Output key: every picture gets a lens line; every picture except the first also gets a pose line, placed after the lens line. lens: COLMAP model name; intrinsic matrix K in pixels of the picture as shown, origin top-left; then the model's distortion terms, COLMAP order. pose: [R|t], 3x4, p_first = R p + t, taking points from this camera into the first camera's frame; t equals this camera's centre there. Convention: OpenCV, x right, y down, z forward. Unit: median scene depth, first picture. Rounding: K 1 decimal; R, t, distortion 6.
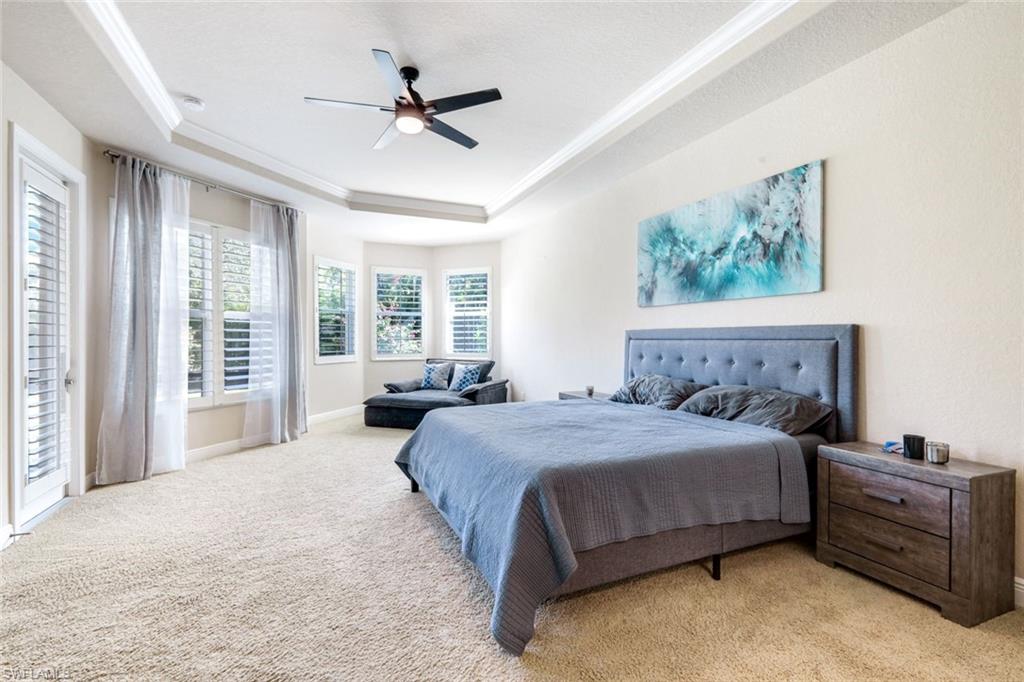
lens RADIAL K [[444.1, 0, 508.7], [0, 444.1, 339.1], [0, 0, 1]] dist [0.013568, 0.000014]
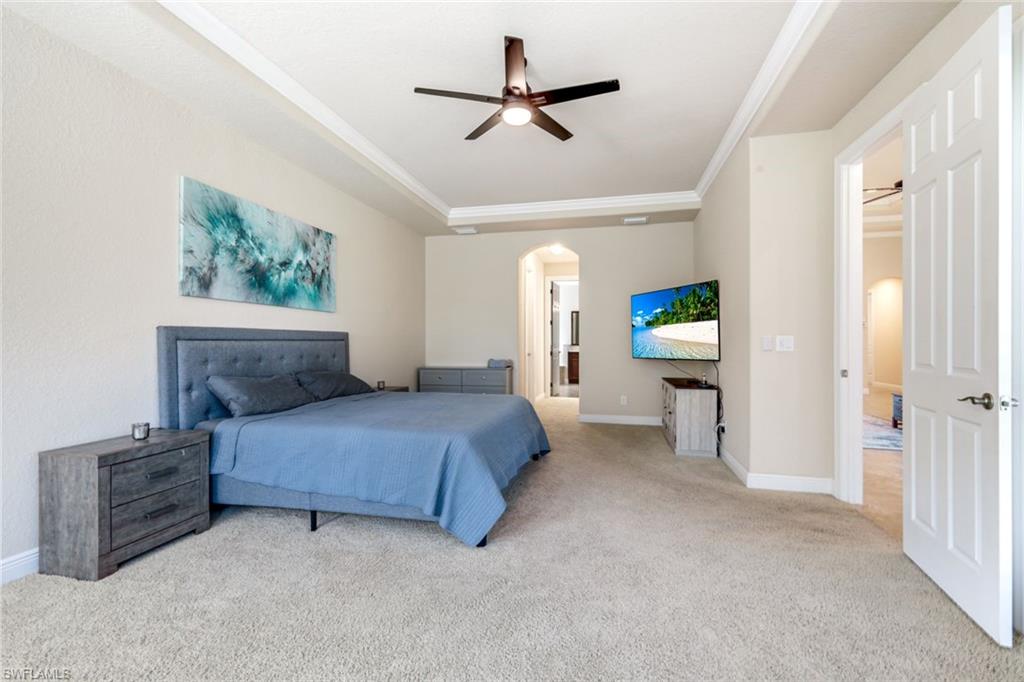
lens RADIAL K [[444.1, 0, 508.7], [0, 444.1, 339.1], [0, 0, 1]] dist [0.013568, 0.000014]
pose [[-0.790740, 0.002050, 0.612149, -0.664053], [-0.000415, 0.999992, -0.003885, 0.002203], [-0.612152, -0.003326, -0.790733, 1.476606]]
